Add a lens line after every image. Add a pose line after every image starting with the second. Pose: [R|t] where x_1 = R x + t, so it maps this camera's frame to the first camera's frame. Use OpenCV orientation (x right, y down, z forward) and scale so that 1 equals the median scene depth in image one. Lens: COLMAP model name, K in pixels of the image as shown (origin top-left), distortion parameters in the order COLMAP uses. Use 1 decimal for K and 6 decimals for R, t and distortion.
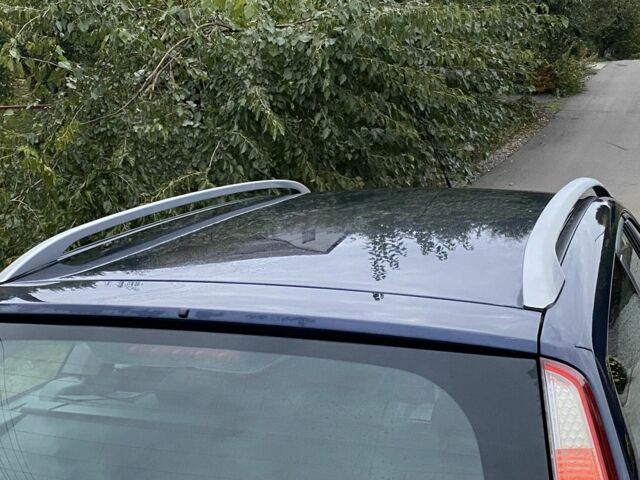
lens RADIAL K [[870.1, 0, 320.0], [0, 870.1, 240.0], [0, 0, 1]] dist [0.225520, -0.830768]
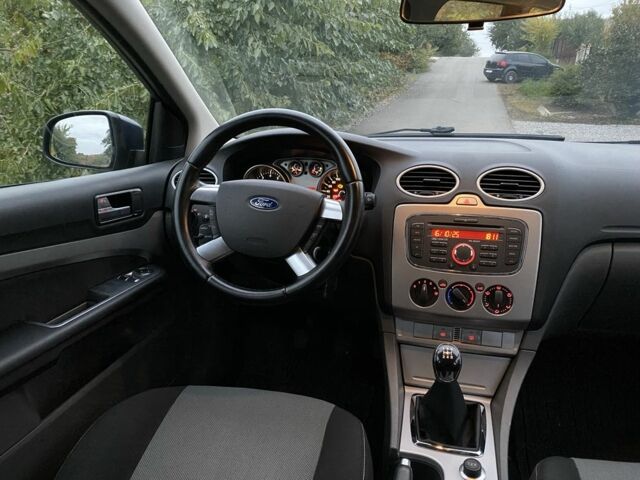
lens RADIAL K [[802.9, 0, 320.0], [0, 802.9, 240.0], [0, 0, 1]] dist [0.209014, -0.572947]
pose [[0.995652, 0.000288, 0.093145, -0.011728], [-0.011737, 0.992413, 0.122391, -0.009179], [-0.092403, -0.122953, 0.988101, -0.130455]]
